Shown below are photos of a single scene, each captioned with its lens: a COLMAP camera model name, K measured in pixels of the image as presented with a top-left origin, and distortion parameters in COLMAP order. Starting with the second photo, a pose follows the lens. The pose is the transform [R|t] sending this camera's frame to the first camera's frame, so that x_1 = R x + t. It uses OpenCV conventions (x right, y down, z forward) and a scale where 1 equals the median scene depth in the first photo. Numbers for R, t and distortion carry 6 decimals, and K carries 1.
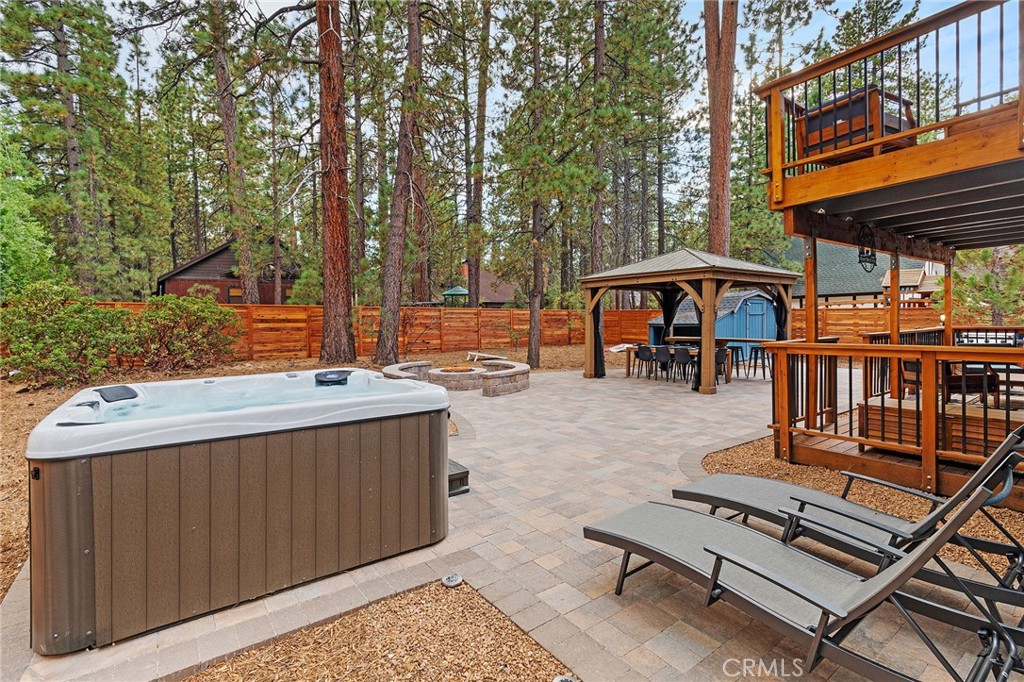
lens RADIAL K [[469.7, 0, 533.5], [0, 469.7, 324.6], [0, 0, 1]] dist [0.012652, -0.002638]
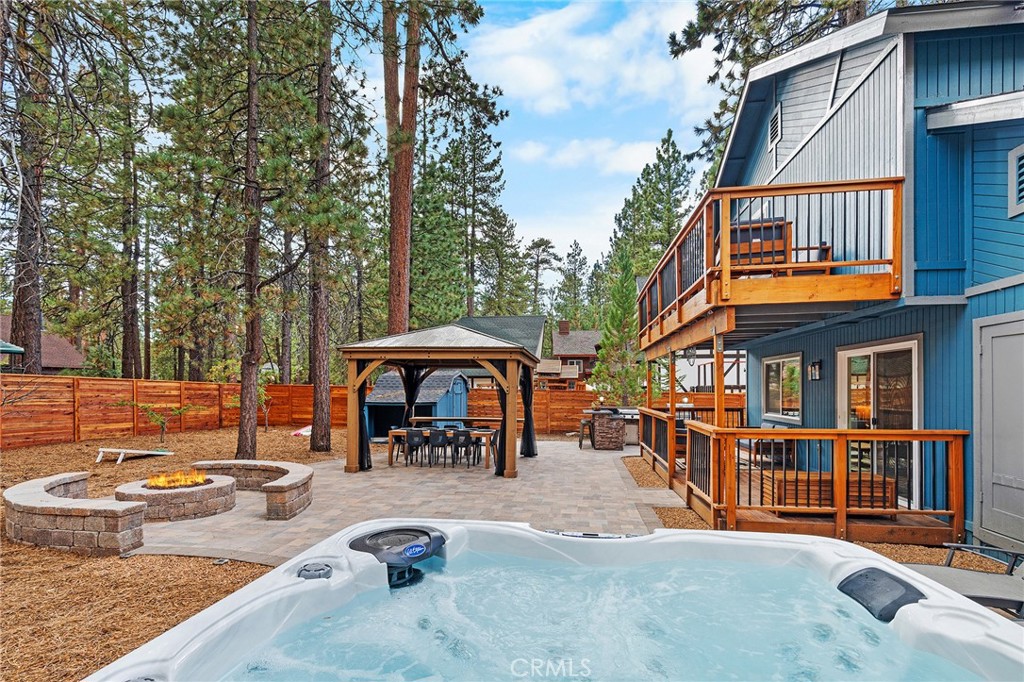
lens RADIAL K [[469.7, 0, 486.2], [0, 469.7, 393.0], [0, 0, 1]] dist [0.012652, -0.002638]
pose [[0.714021, 0.014062, 0.699983, -0.255772], [-0.005686, 0.999882, -0.014287, -0.009936], [-0.700101, 0.006221, 0.714017, 0.245820]]
